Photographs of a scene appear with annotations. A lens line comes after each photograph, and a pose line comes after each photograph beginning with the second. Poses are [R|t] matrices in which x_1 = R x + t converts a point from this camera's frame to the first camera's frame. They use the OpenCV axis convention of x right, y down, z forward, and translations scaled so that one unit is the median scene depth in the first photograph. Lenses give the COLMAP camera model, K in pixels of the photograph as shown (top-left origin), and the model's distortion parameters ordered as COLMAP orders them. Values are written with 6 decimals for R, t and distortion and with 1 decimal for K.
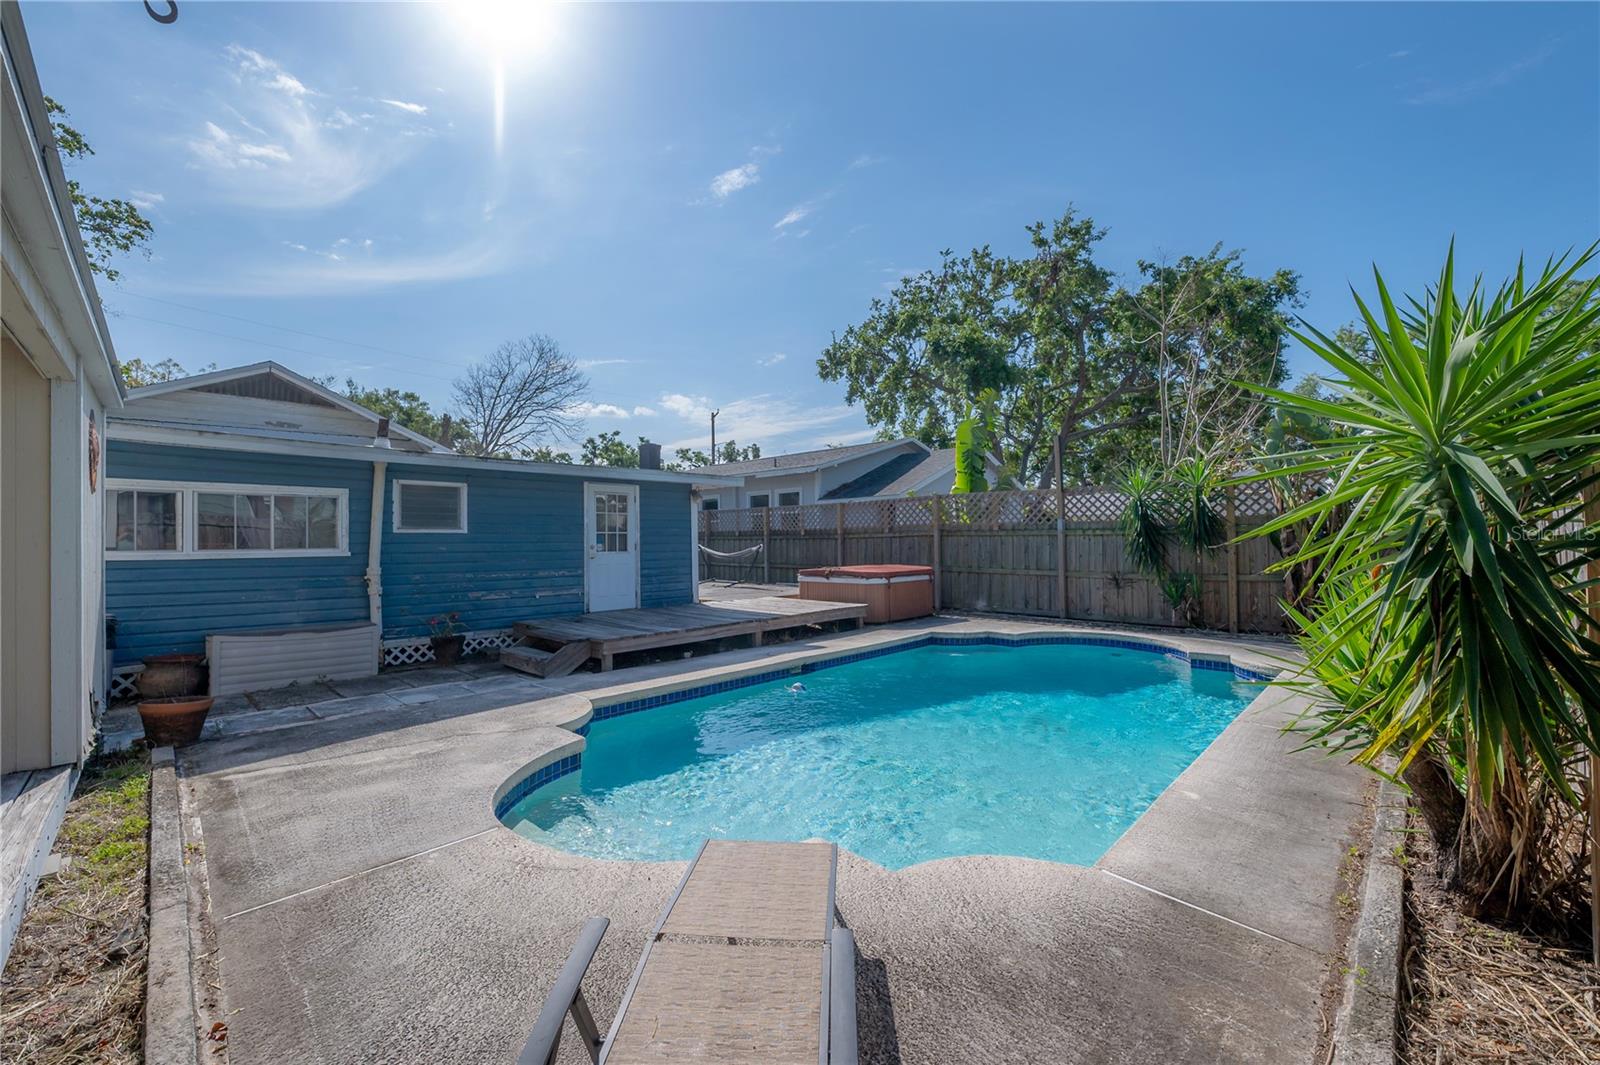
lens RADIAL K [[638.3, 0, 784.3], [0, 638.3, 579.5], [0, 0, 1]] dist [0.001579, -0.001008]
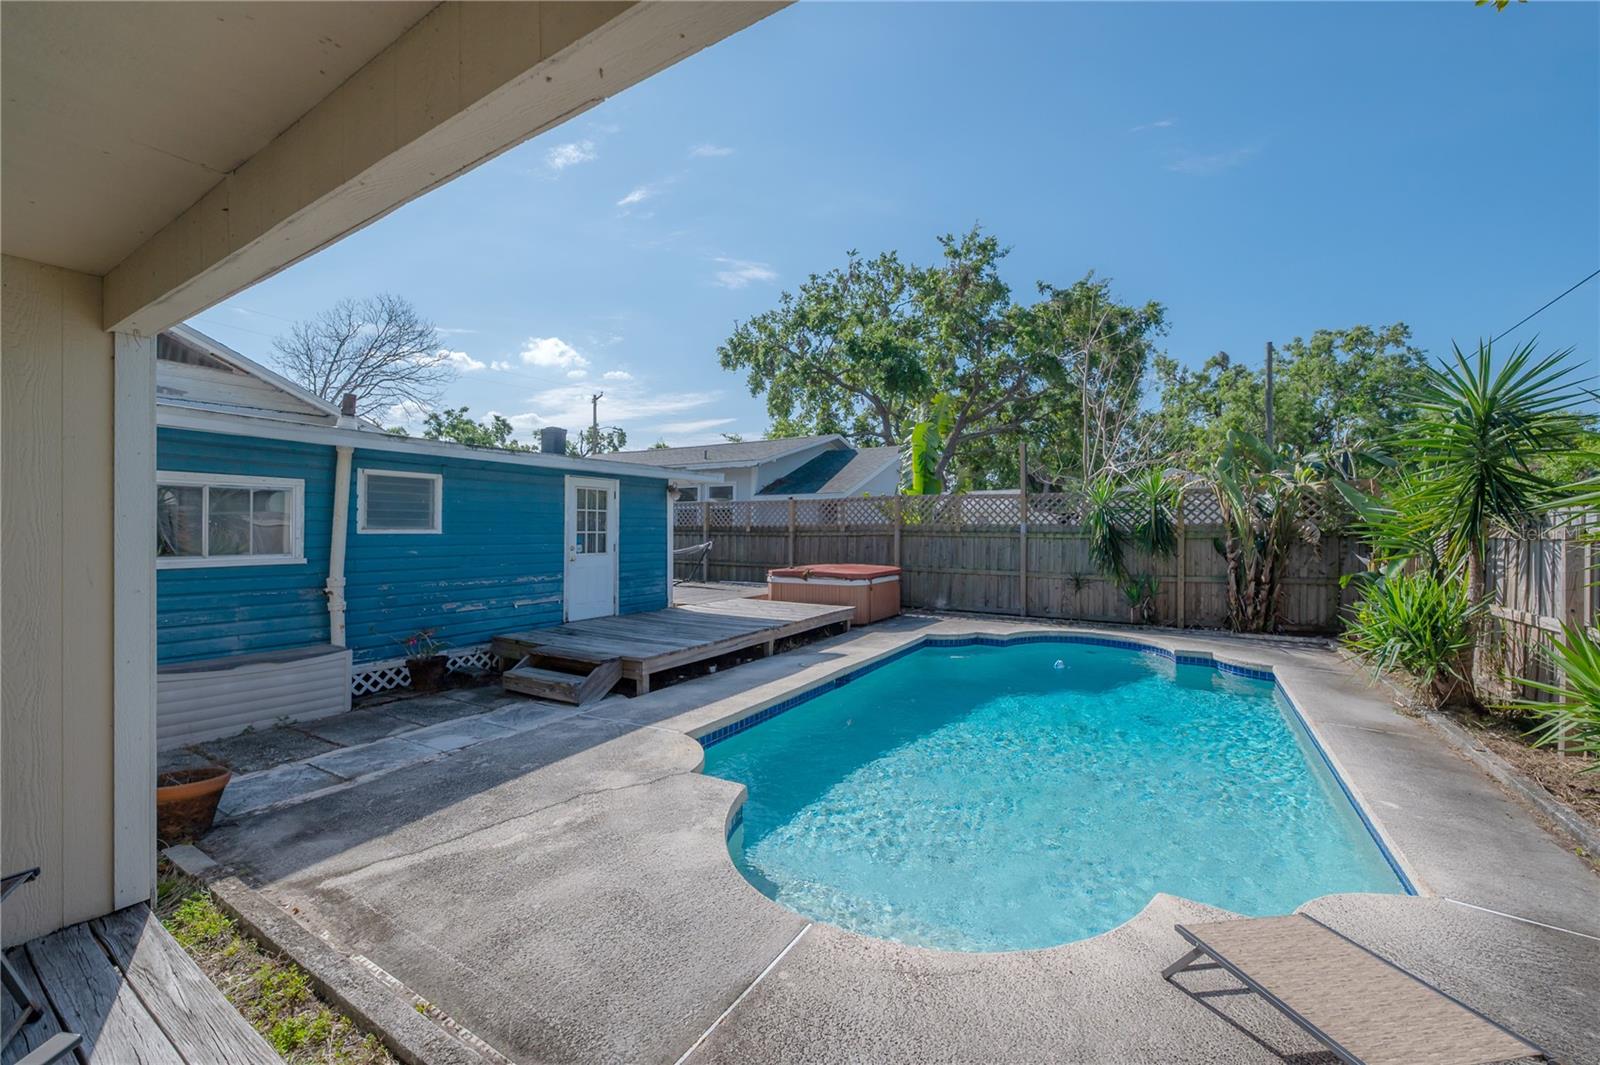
lens RADIAL K [[638.3, 0, 786.1], [0, 638.3, 575.7], [0, 0, 1]] dist [0.001579, -0.001008]
pose [[0.974010, -0.004871, 0.226455, -0.213335], [0.002181, 0.999924, 0.012128, -0.023011], [-0.226497, -0.011319, 0.973946, 0.066466]]
